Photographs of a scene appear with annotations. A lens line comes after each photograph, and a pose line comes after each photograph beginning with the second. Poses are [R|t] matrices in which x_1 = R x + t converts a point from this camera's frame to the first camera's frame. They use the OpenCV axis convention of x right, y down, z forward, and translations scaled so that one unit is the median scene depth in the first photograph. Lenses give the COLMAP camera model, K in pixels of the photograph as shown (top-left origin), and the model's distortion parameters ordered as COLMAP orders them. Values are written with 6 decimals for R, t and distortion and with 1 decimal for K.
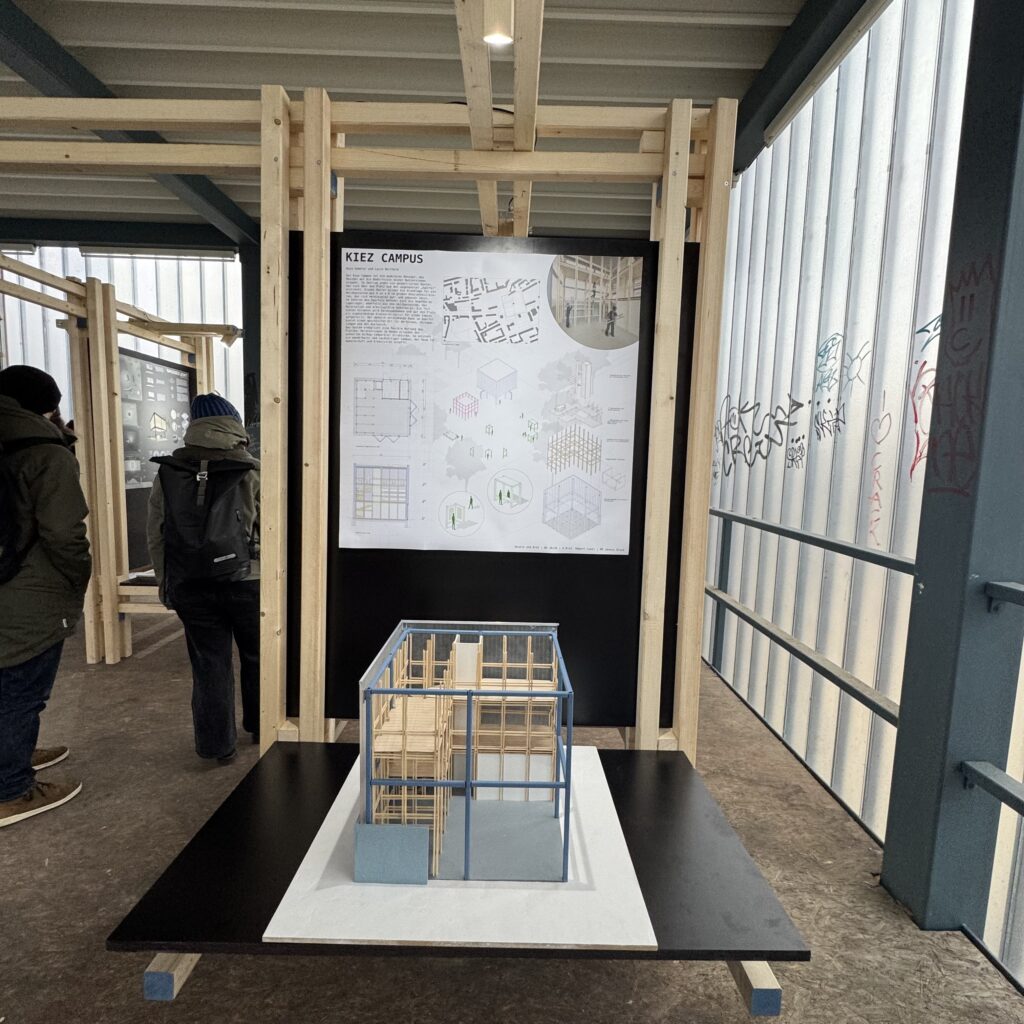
lens RADIAL K [[547.6, 0, 512.8], [0, 547.6, 512.3], [0, 0, 1]] dist [-0.011051, 0.000699]
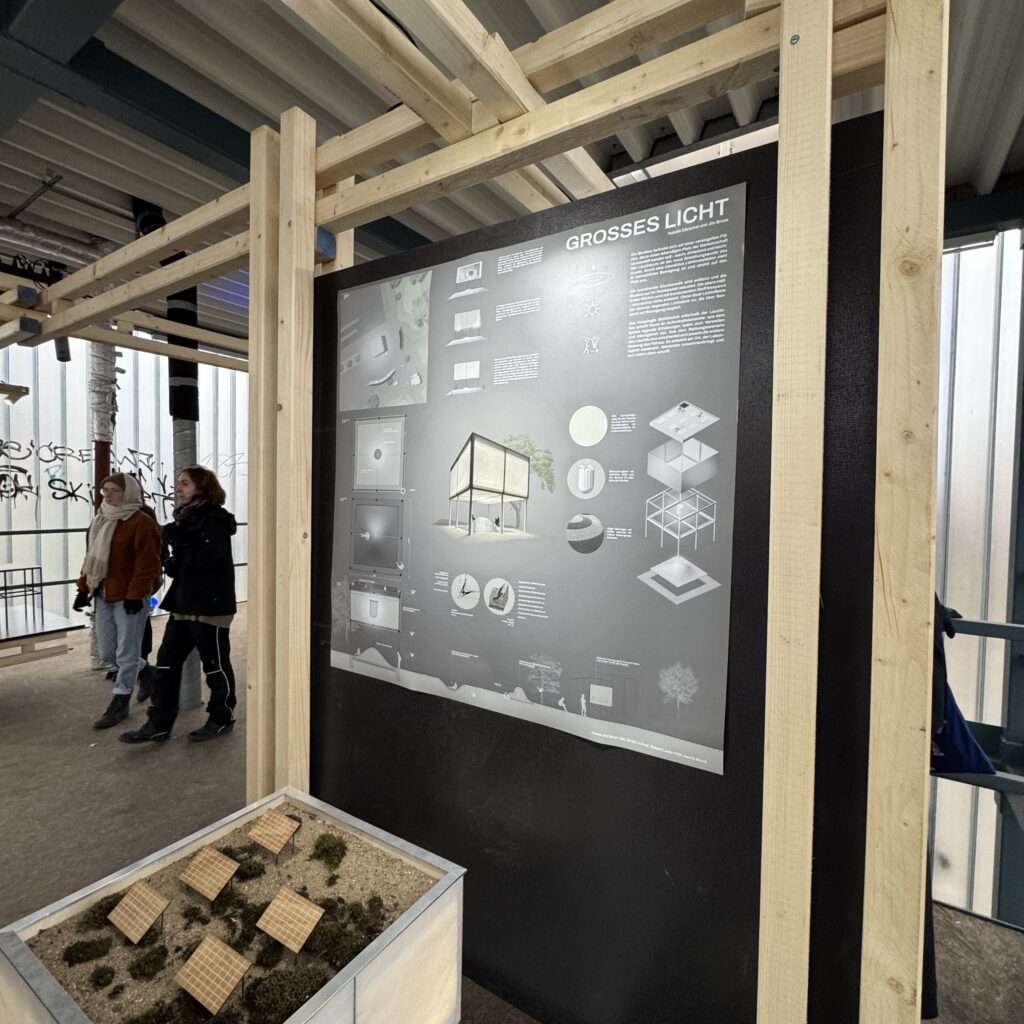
lens RADIAL K [[547.6, 0, 513.4], [0, 547.6, 510.8], [0, 0, 1]] dist [-0.011051, 0.000699]
pose [[-0.554105, -0.011295, -0.832370, -0.466113], [-0.116973, 0.991044, 0.064420, -0.173681], [0.824187, 0.133061, -0.550464, 1.230328]]
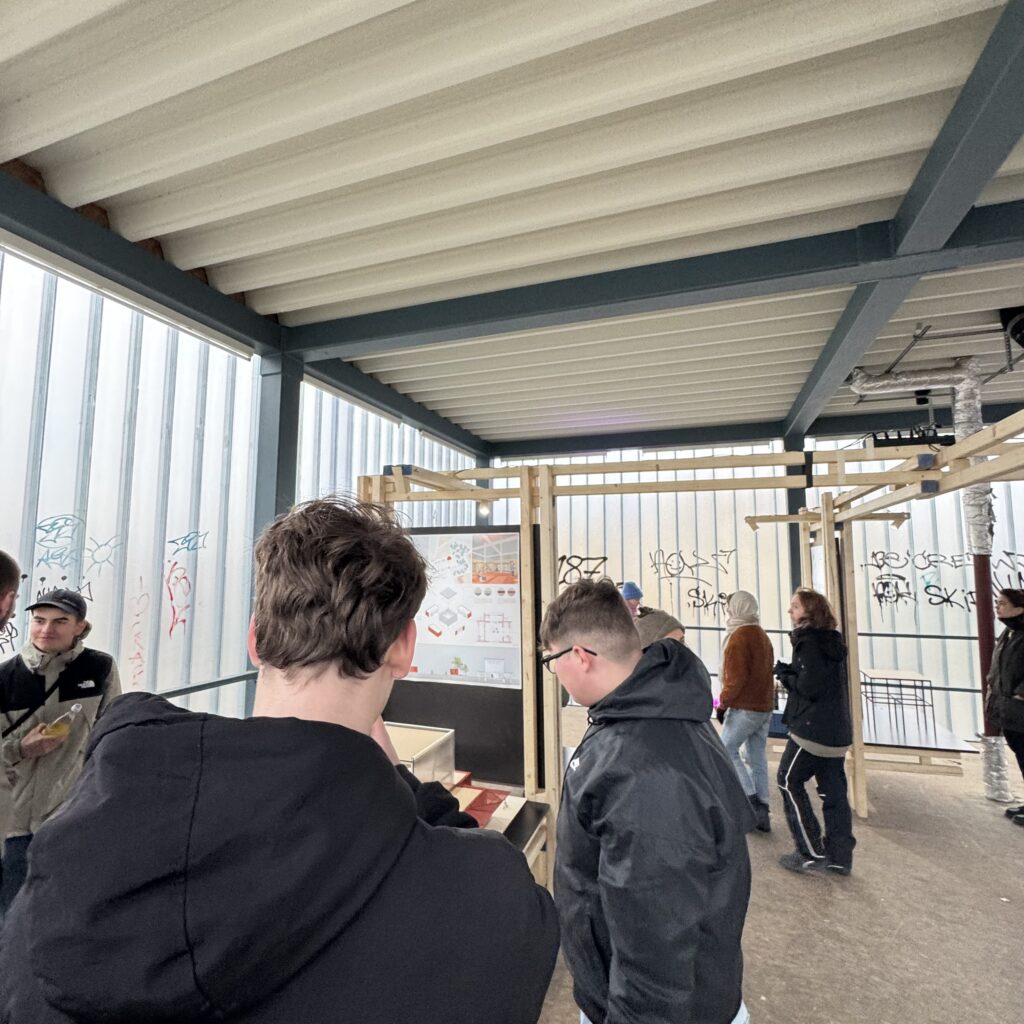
lens RADIAL K [[547.6, 0, 513.2], [0, 547.6, 512.3], [0, 0, 1]] dist [-0.011051, 0.000699]
pose [[-0.940177, 0.002410, 0.340678, -0.415746], [0.005507, 0.999952, 0.008124, -0.245814], [-0.340642, 0.009514, -0.940145, 1.238345]]
